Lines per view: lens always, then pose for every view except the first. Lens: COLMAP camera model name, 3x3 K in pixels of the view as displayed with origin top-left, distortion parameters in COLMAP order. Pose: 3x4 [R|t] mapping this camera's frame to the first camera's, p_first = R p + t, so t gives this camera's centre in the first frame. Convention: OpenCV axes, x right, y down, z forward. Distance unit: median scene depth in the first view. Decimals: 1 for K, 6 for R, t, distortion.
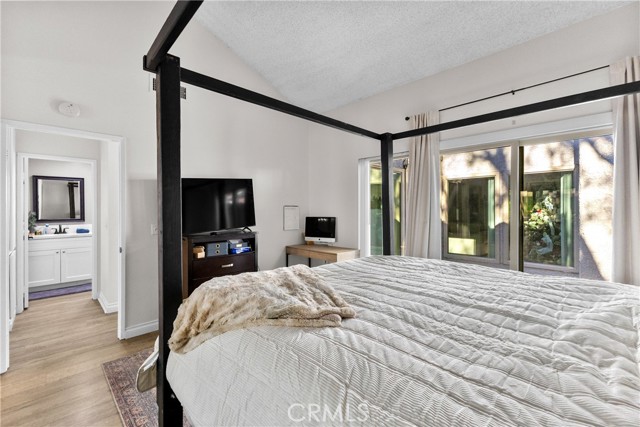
lens RADIAL K [[276.2, 0, 320.5], [0, 276.2, 210.2], [0, 0, 1]] dist [0.007582, -0.000007]
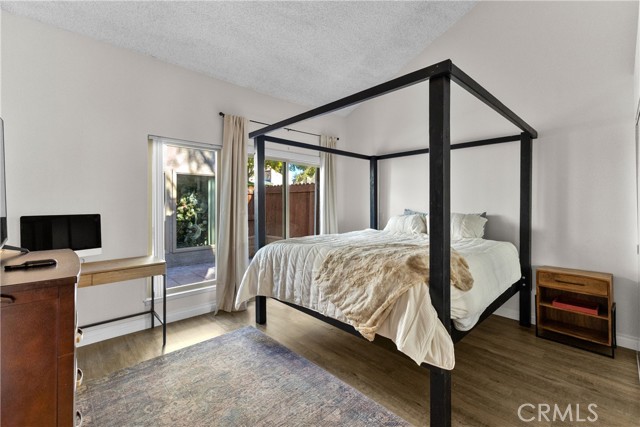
lens RADIAL K [[276.2, 0, 320.5], [0, 276.2, 210.2], [0, 0, 1]] dist [0.007582, -0.000007]
pose [[0.015770, -0.017831, 0.999717, -0.756864], [0.005895, 0.999825, 0.017740, 0.010097], [-0.999858, 0.005614, 0.015872, 0.660491]]
